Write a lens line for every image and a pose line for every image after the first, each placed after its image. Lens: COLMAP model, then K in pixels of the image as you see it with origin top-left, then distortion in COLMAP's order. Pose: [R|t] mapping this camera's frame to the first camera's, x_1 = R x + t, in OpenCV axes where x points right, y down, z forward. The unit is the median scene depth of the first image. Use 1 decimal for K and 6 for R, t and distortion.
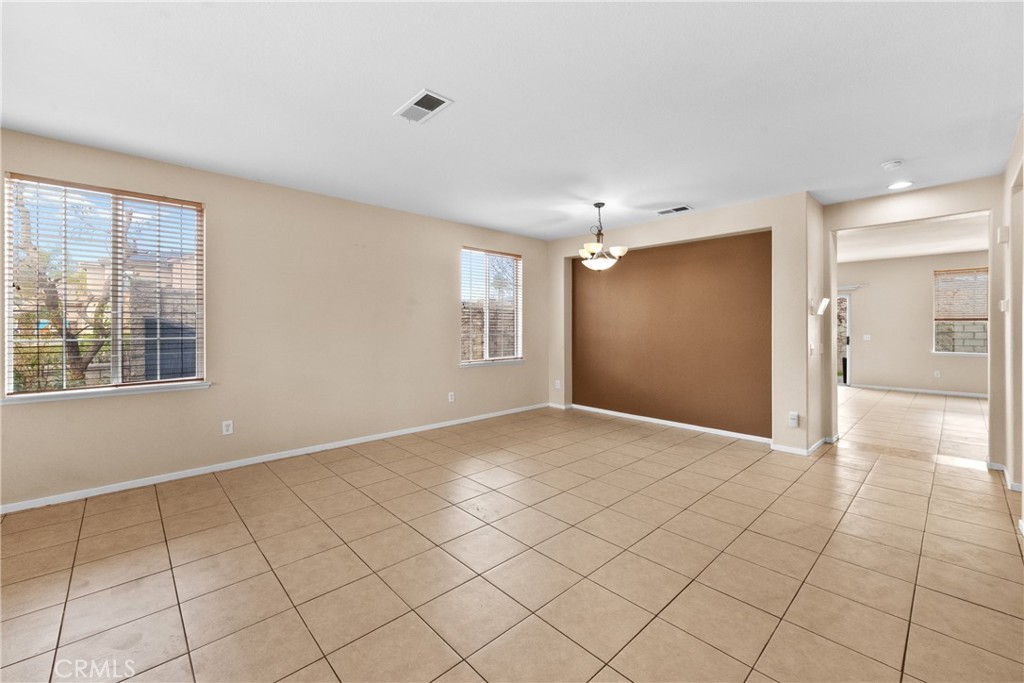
lens RADIAL K [[416.1, 0, 506.3], [0, 416.1, 330.9], [0, 0, 1]] dist [0.003849, 0.000559]
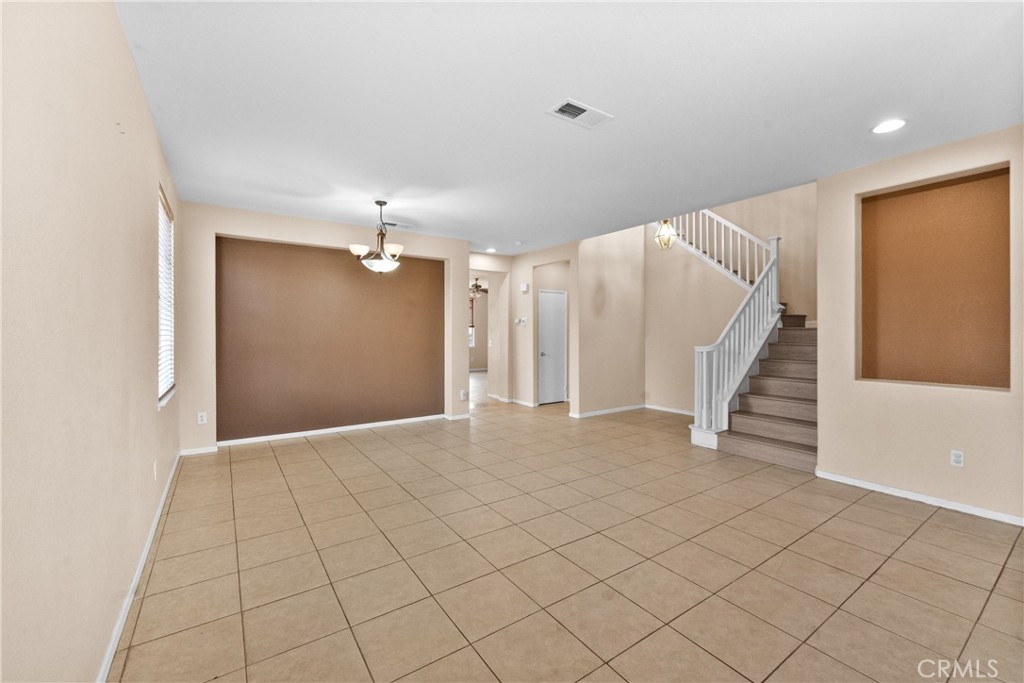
lens RADIAL K [[426.5, 0, 512.0], [0, 426.5, 341.5], [0, 0, 1]] dist [0.000532, 0.000097]
pose [[0.136986, -0.028141, 0.990173, -0.730226], [0.014698, 0.999544, 0.026374, -0.010231], [-0.990464, 0.010941, 0.137337, 0.602631]]
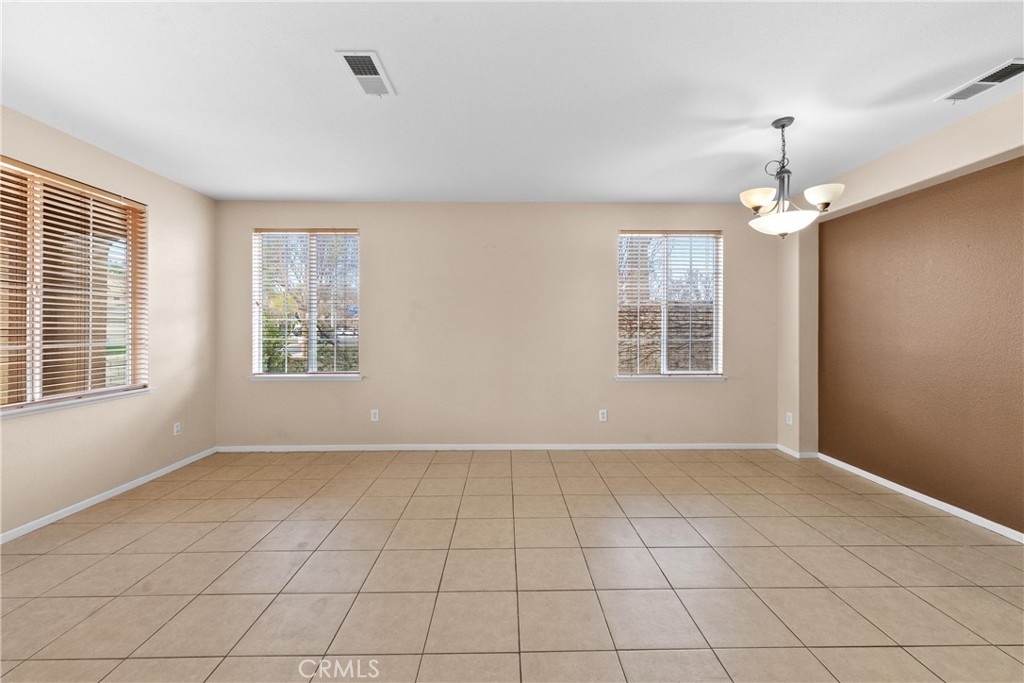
lens RADIAL K [[415.4, 0, 512.0], [0, 415.4, 332.0], [0, 0, 1]] dist [0.002009, 0.000258]
pose [[0.746400, 0.003928, -0.665486, 0.347064], [-0.008312, 0.999960, -0.003420, -0.002584], [0.665445, 0.008084, 0.746403, 0.327115]]
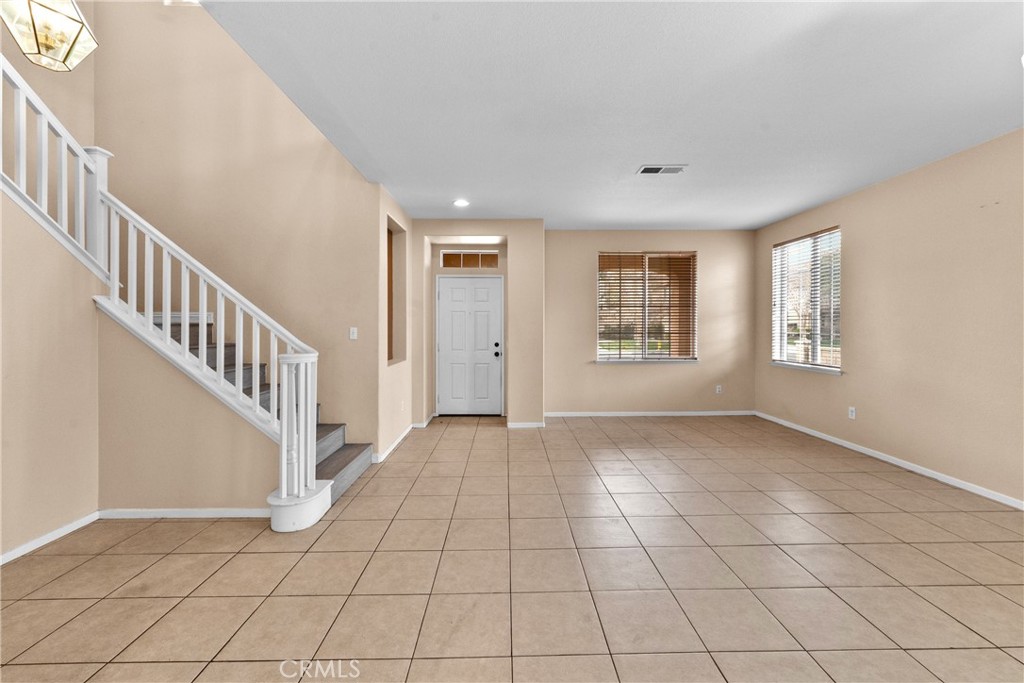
lens RADIAL K [[412.1, 0, 511.9], [0, 412.1, 328.1], [0, 0, 1]] dist [0.002239, 0.000281]
pose [[-0.668090, 0.004969, -0.744064, 0.688099], [-0.006475, 0.999901, 0.012491, -0.007909], [0.744052, 0.013163, -0.667992, 0.913943]]
